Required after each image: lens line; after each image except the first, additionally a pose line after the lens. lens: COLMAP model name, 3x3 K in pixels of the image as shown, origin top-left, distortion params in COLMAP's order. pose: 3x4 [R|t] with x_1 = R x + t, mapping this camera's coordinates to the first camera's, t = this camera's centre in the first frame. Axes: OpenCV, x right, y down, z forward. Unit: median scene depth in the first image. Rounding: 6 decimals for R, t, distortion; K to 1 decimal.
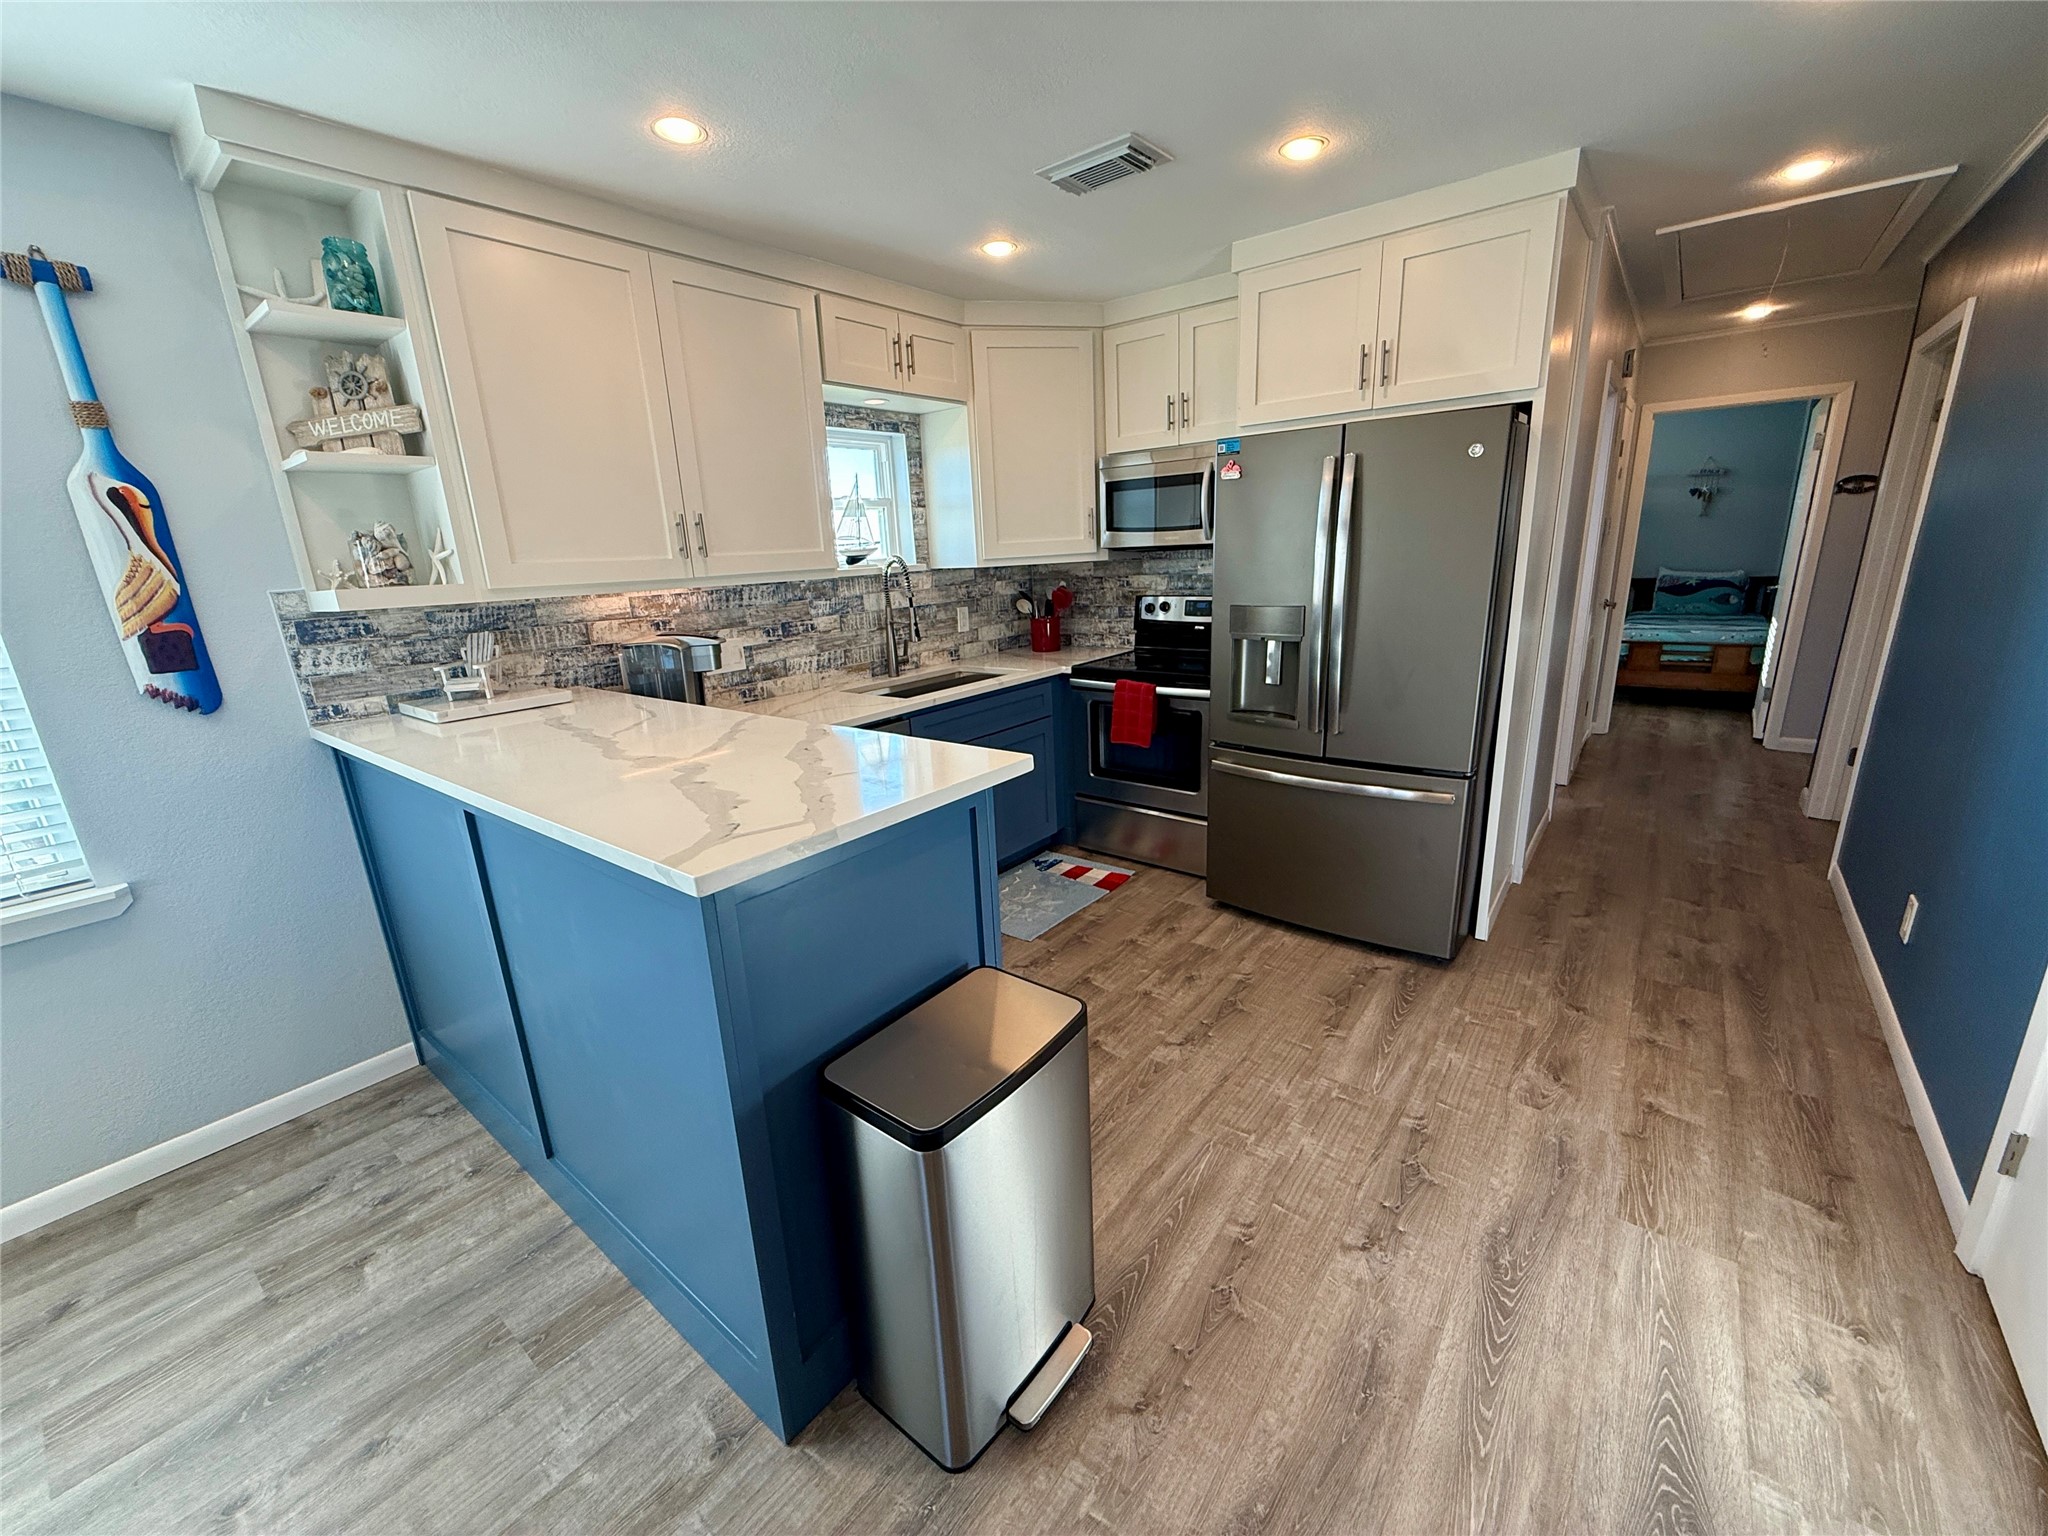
lens RADIAL K [[816.1, 0, 1020.1], [0, 816.1, 771.2], [0, 0, 1]] dist [0.000215, 0.000045]
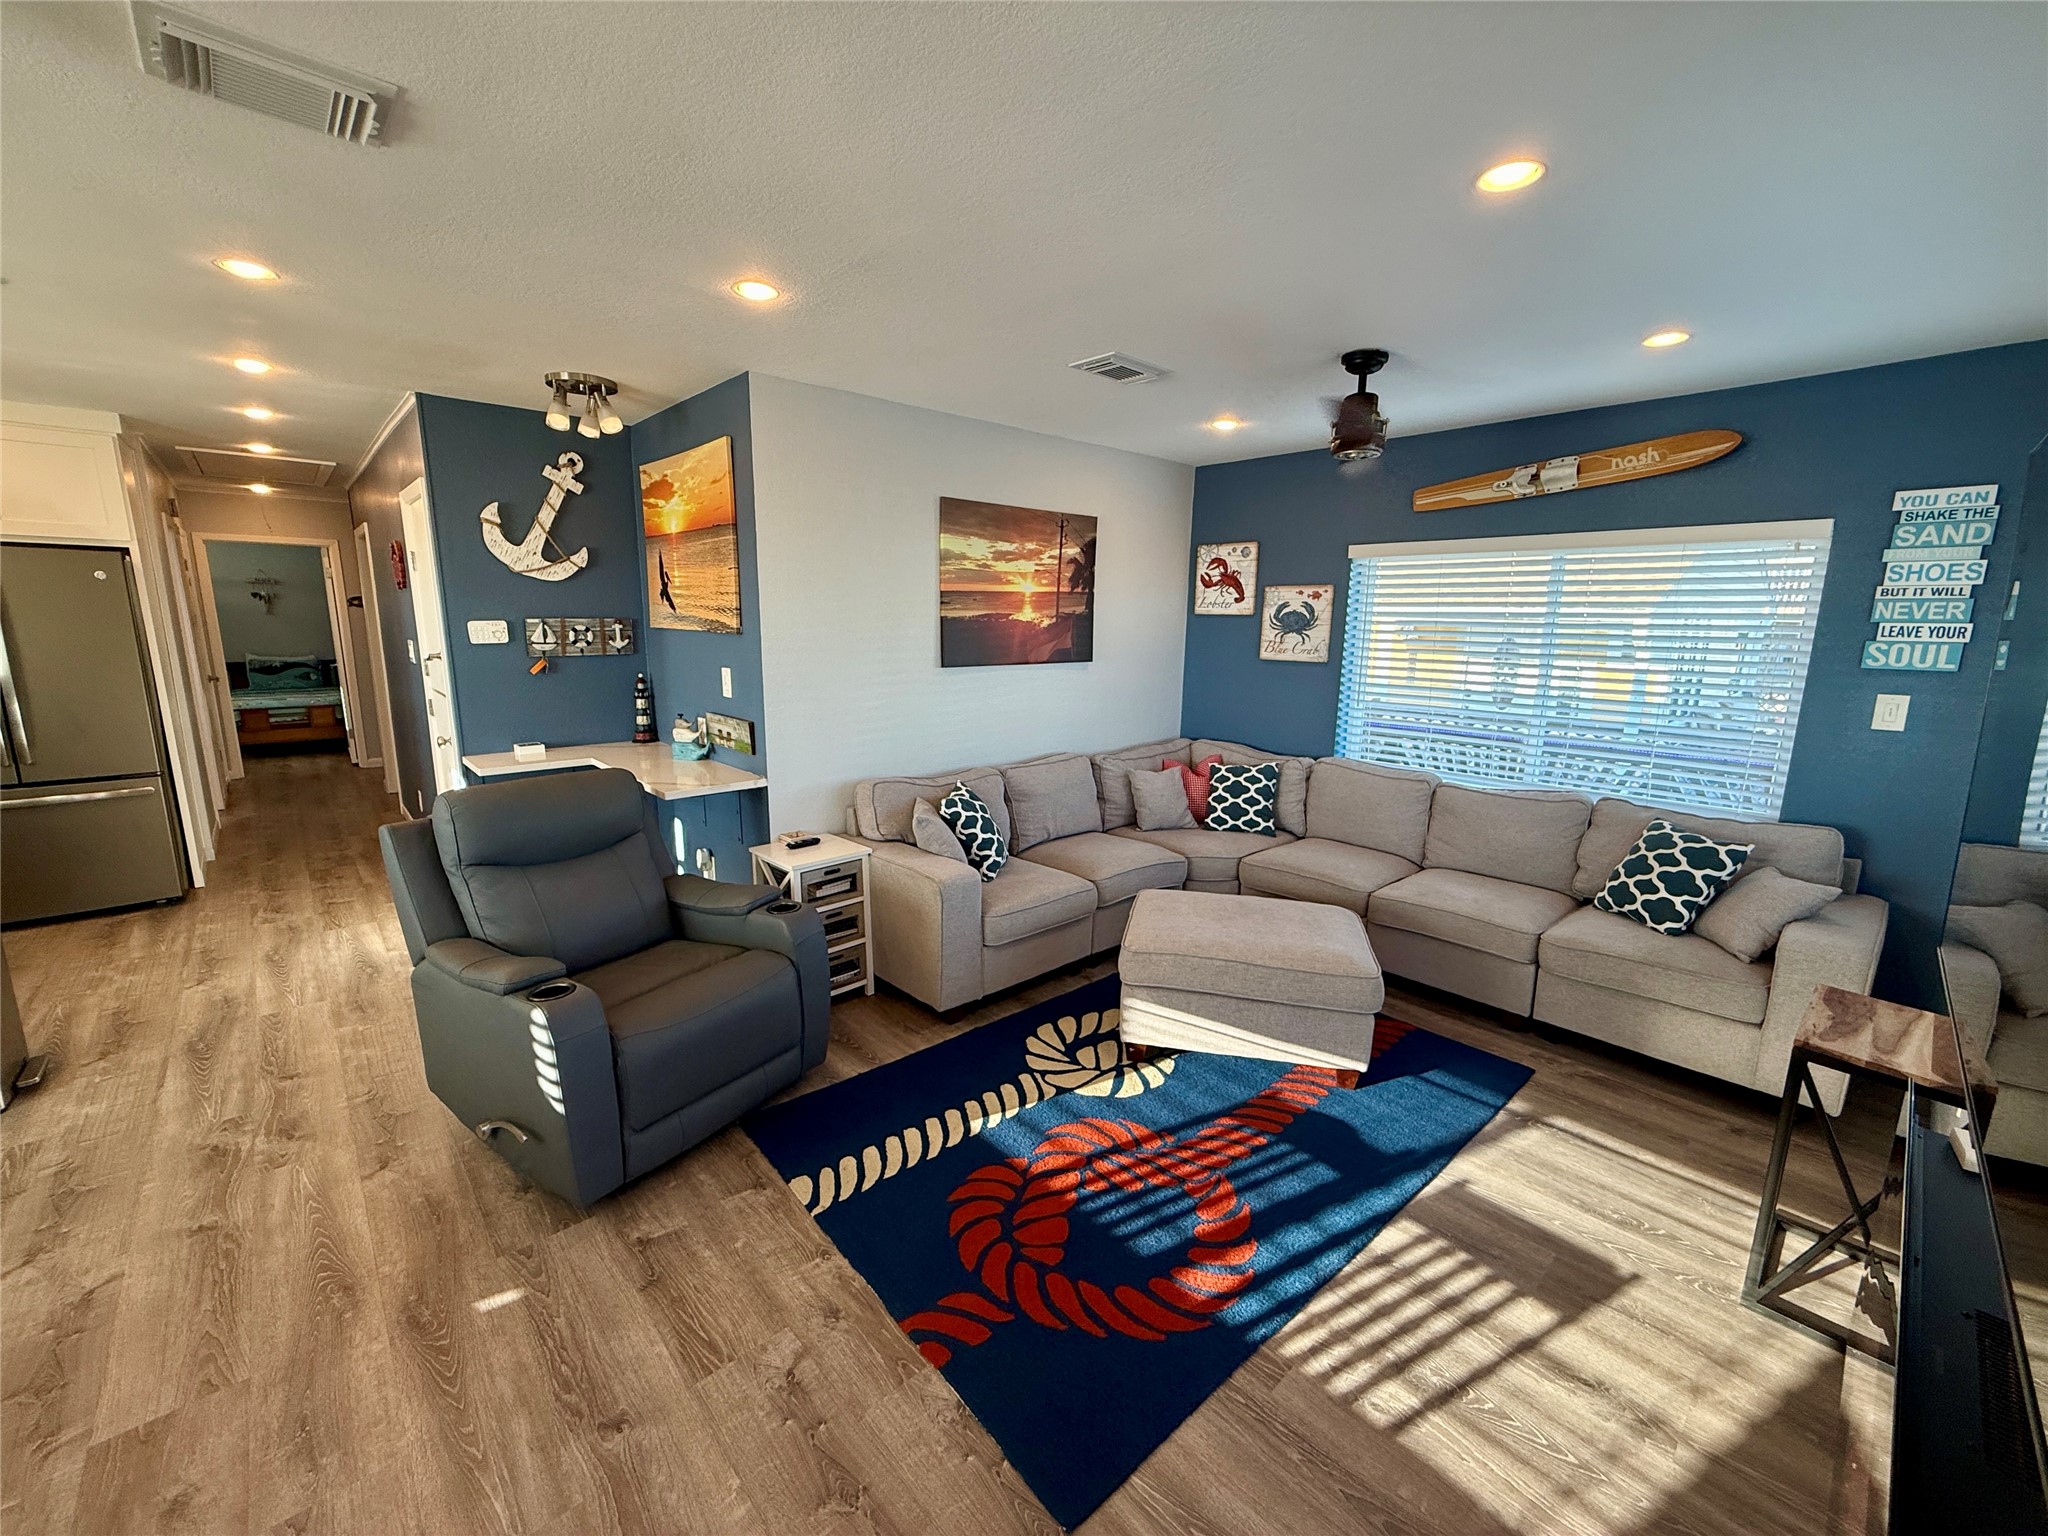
lens RADIAL K [[816.1, 0, 1020.9], [0, 816.1, 770.7], [0, 0, 1]] dist [0.000215, 0.000045]
pose [[0.163822, -0.138596, 0.976705, -0.635518], [0.244224, 0.964959, 0.095966, 0.224071], [-0.955781, 0.222814, 0.191930, -0.795996]]
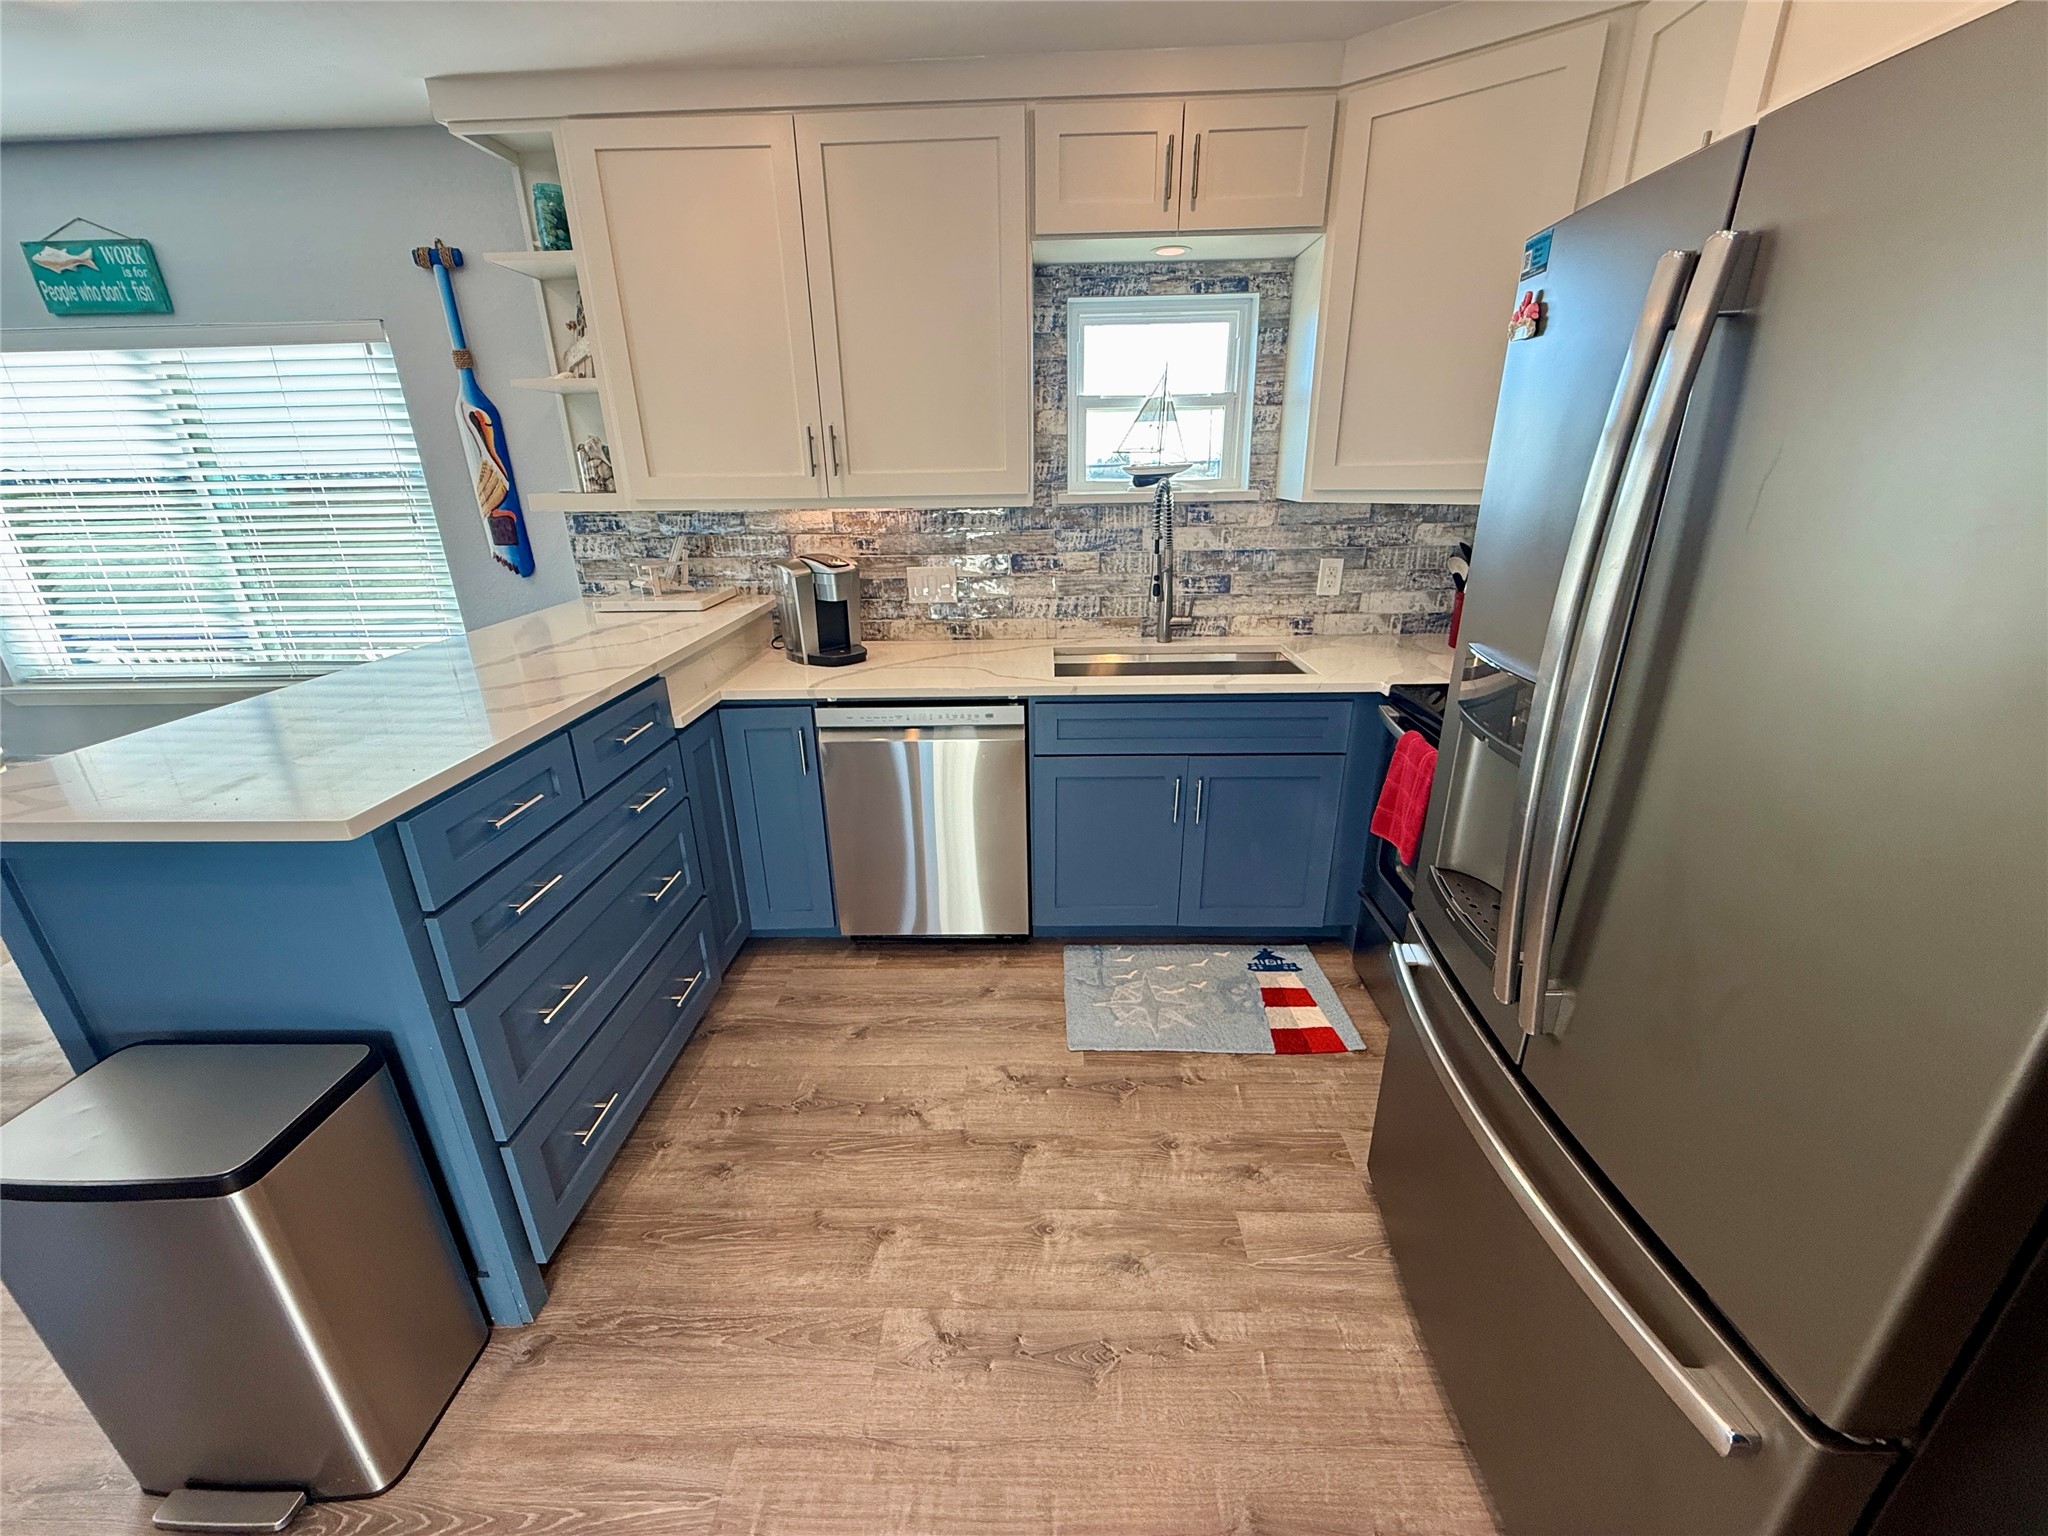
lens RADIAL K [[816.1, 0, 1020.3], [0, 816.1, 771.6], [0, 0, 1]] dist [0.000215, 0.000045]
pose [[0.598298, 0.318762, -0.735139, 0.450109], [-0.223428, 0.947443, 0.228980, -0.182299], [0.769493, 0.027252, 0.638074, 0.526067]]
